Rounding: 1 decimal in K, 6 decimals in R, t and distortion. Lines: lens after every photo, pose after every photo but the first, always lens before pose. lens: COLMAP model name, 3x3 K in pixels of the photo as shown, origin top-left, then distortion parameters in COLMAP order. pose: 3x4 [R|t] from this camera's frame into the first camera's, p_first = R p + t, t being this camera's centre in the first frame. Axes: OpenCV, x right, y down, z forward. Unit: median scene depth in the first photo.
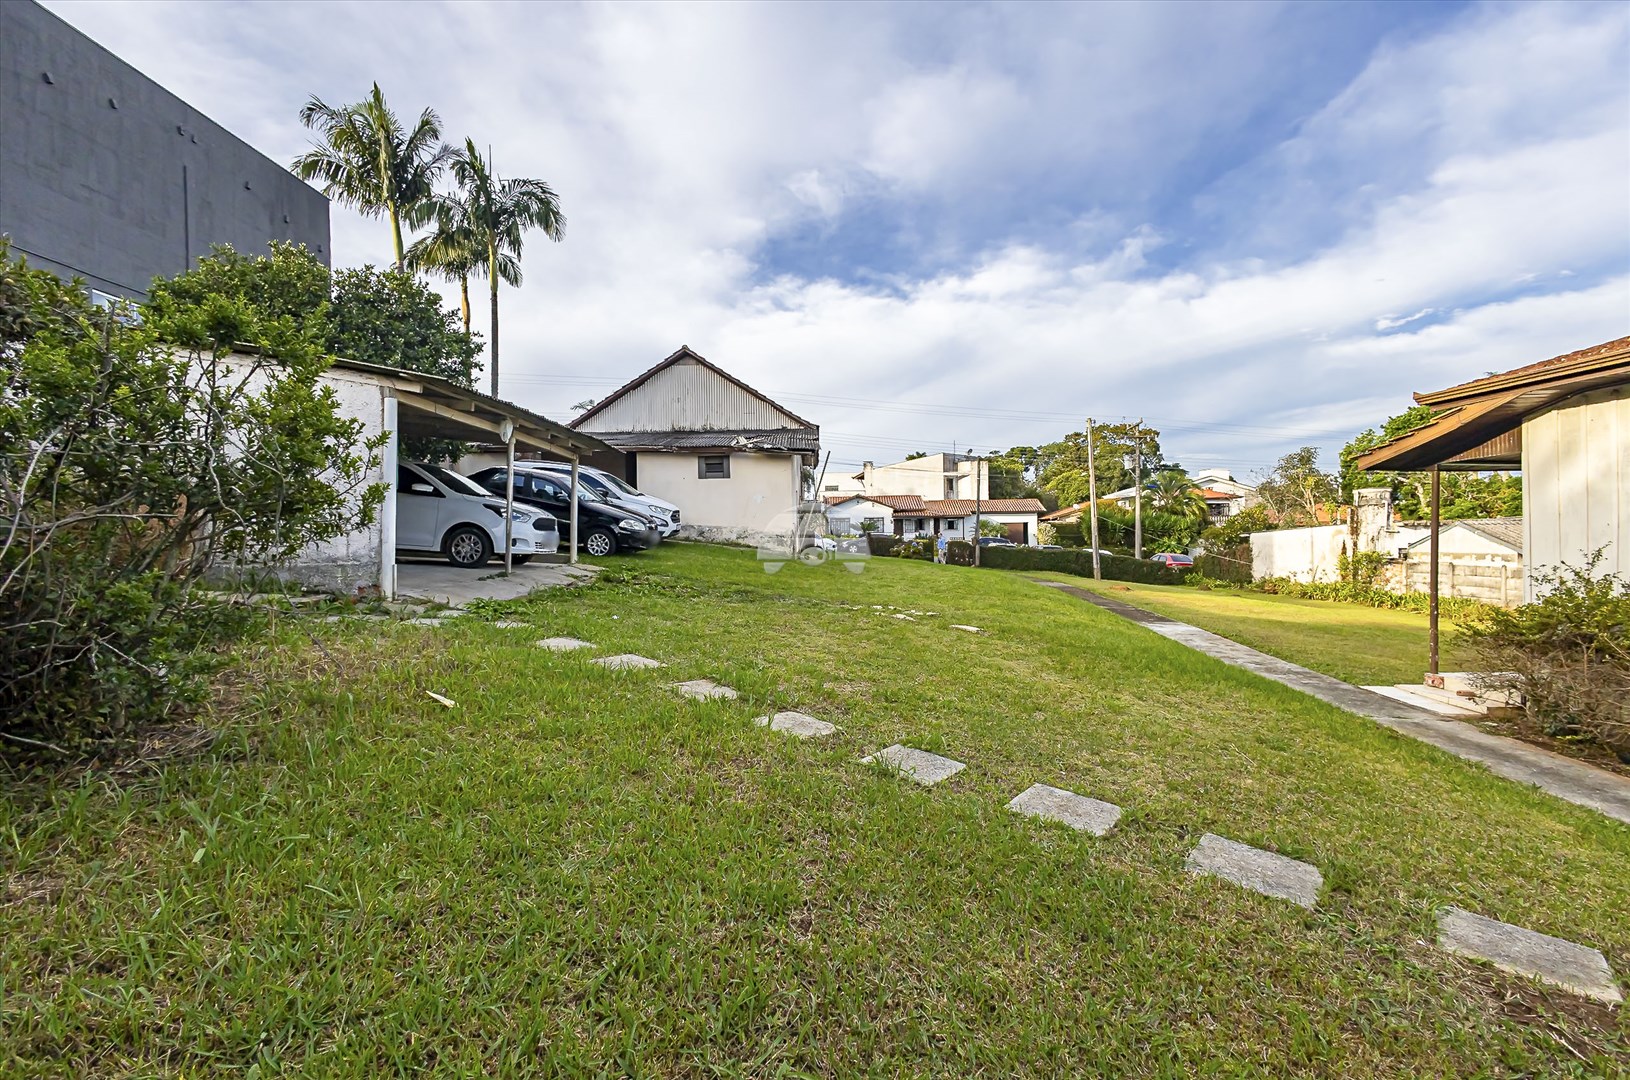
lens RADIAL K [[745.3, 0, 815.2], [0, 745.3, 538.8], [0, 0, 1]] dist [0.004146, 0.000301]
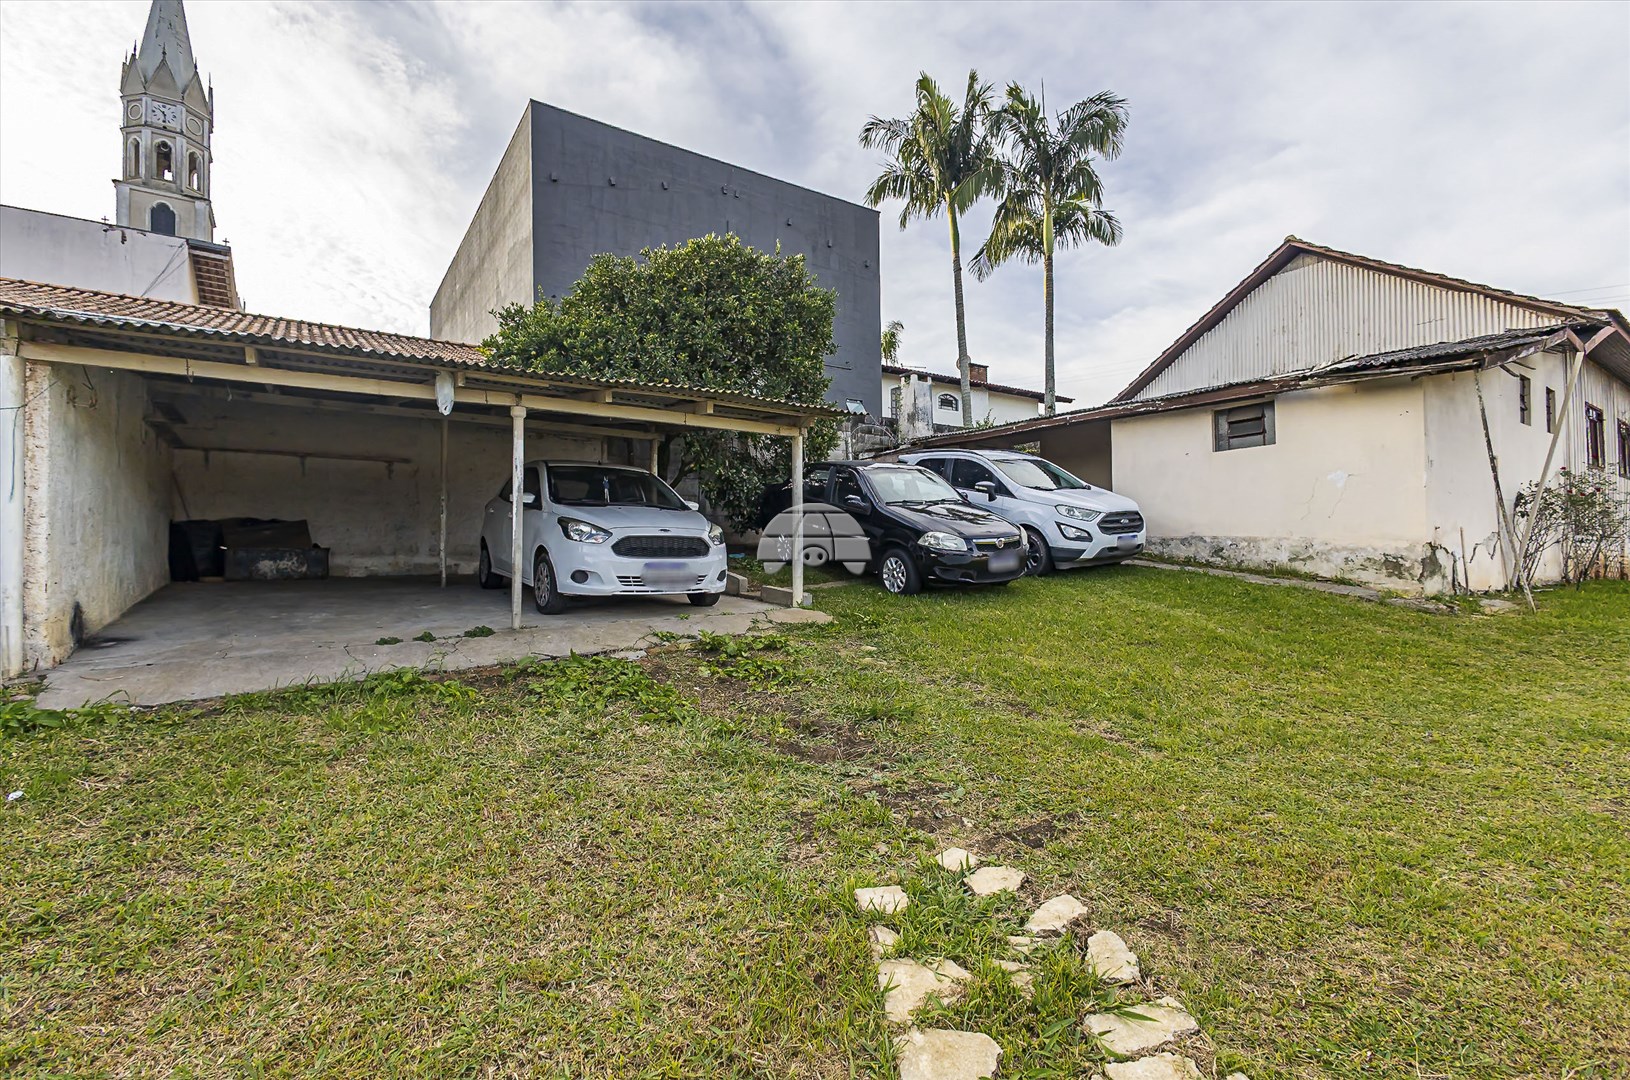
lens RADIAL K [[745.3, 0, 815.0], [0, 745.3, 546.0], [0, 0, 1]] dist [0.004146, 0.000301]
pose [[0.582350, -0.009697, -0.812880, 0.117310], [0.005234, 0.999953, -0.008180, -0.007954], [0.812921, 0.000509, 0.582373, 0.438345]]
